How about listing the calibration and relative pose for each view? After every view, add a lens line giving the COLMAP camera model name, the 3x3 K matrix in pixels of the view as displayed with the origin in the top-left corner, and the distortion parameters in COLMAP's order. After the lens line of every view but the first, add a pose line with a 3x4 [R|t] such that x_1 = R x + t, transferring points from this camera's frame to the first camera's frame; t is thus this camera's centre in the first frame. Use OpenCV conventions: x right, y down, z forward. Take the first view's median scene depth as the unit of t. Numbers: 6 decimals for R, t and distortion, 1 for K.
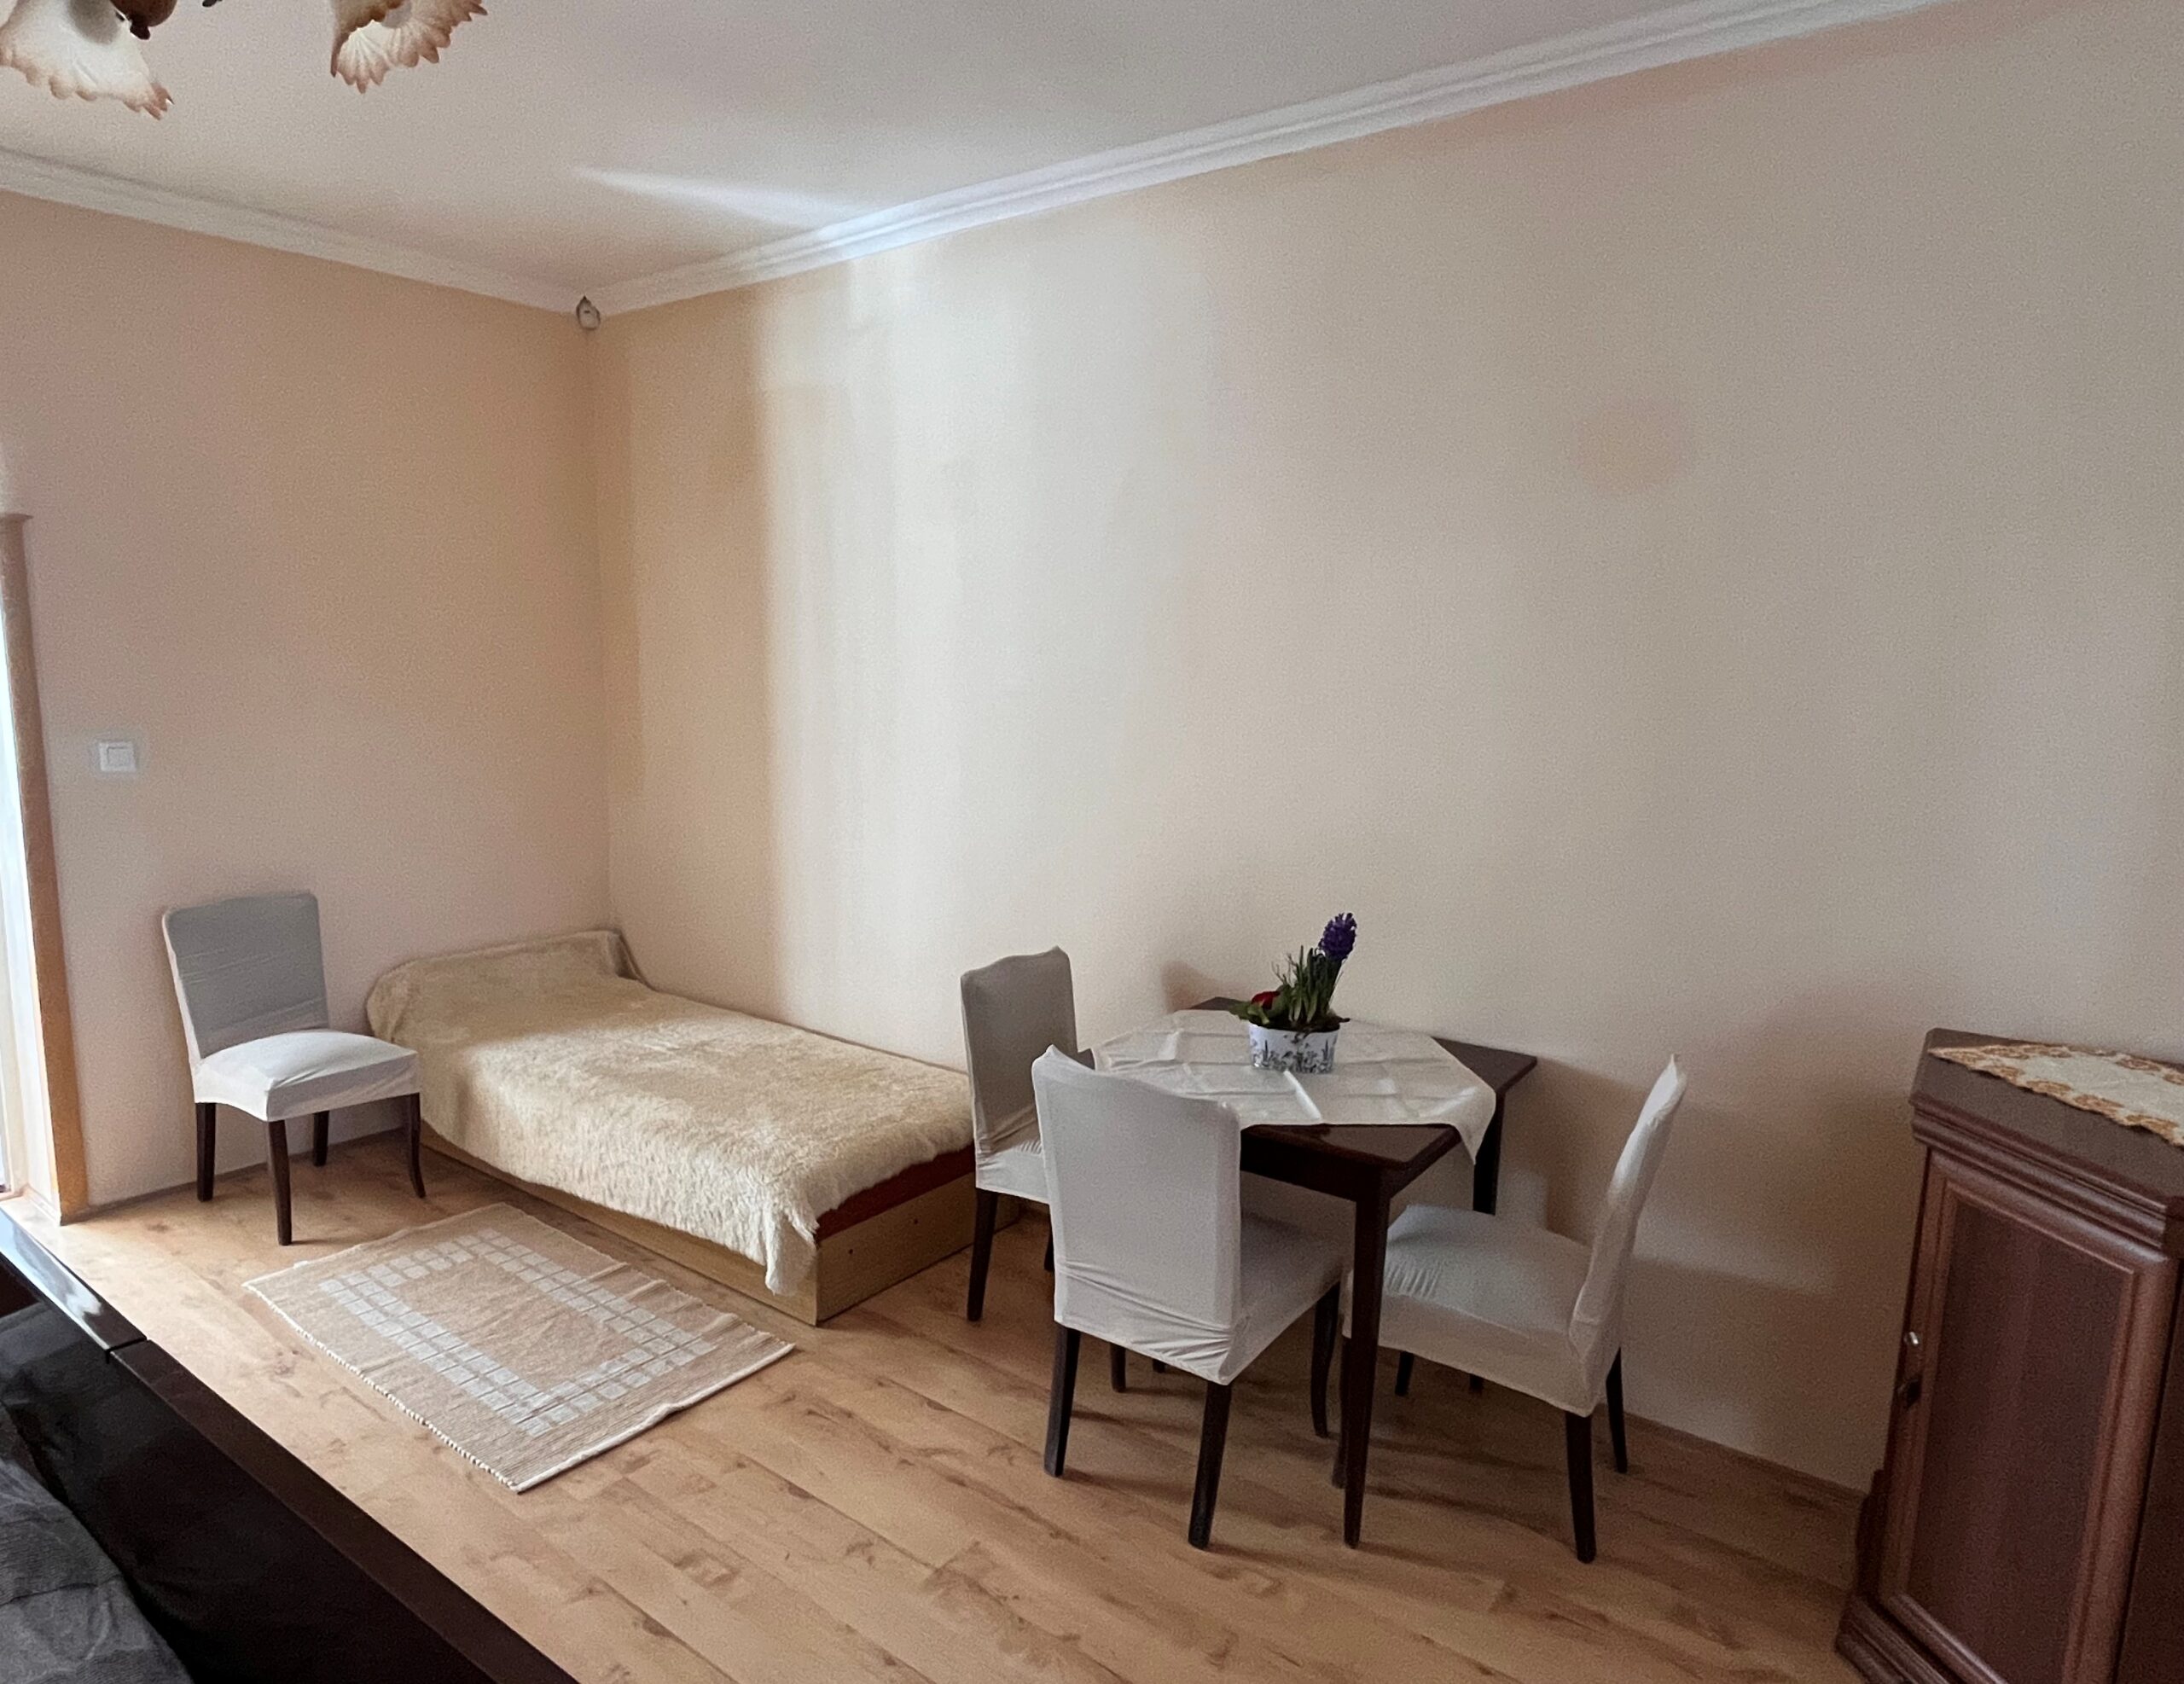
lens RADIAL K [[1266.5, 0, 1092.0], [0, 1266.5, 842.0], [0, 0, 1]] dist [0.001349, 0.000359]
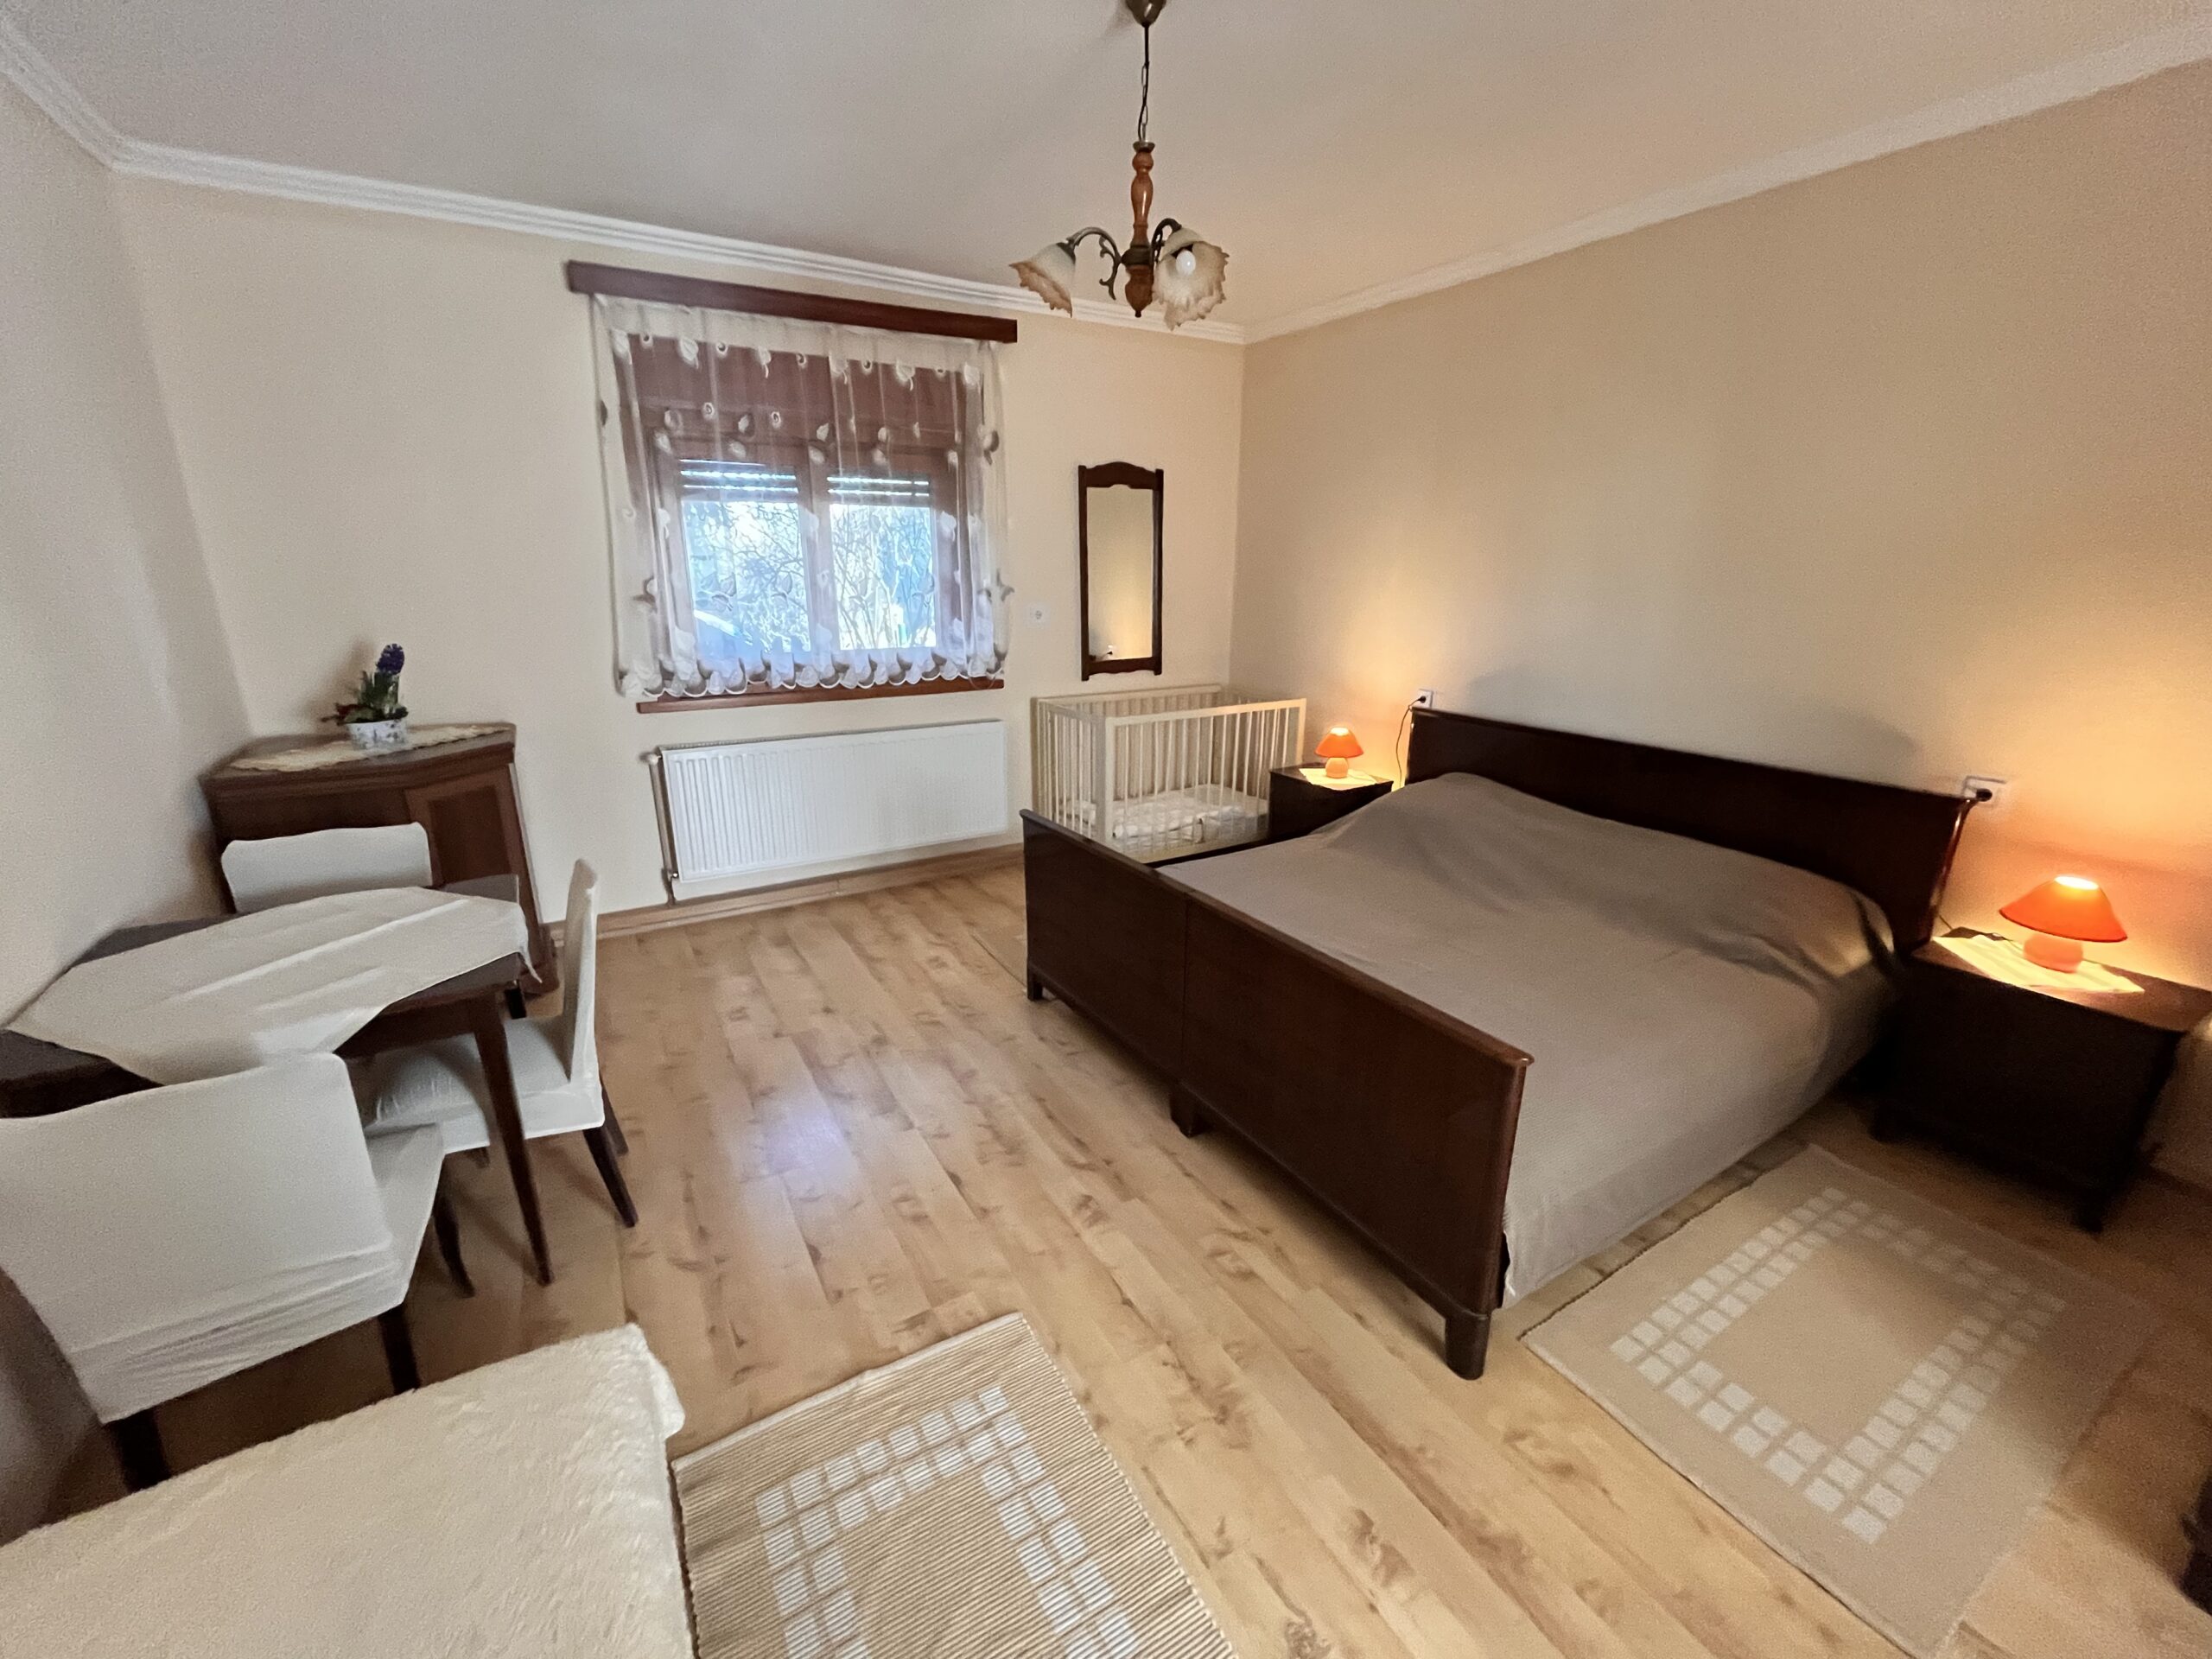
lens RADIAL K [[892.0, 0, 1106.0], [0, 892.0, 829.5], [0, 0, 1]] dist [-0.003475, 0.000094]
pose [[-0.913082, -0.143949, 0.381524, -0.685064], [0.033135, 0.906334, 0.421262, -0.180830], [-0.406428, 0.397288, -0.822787, 1.303372]]
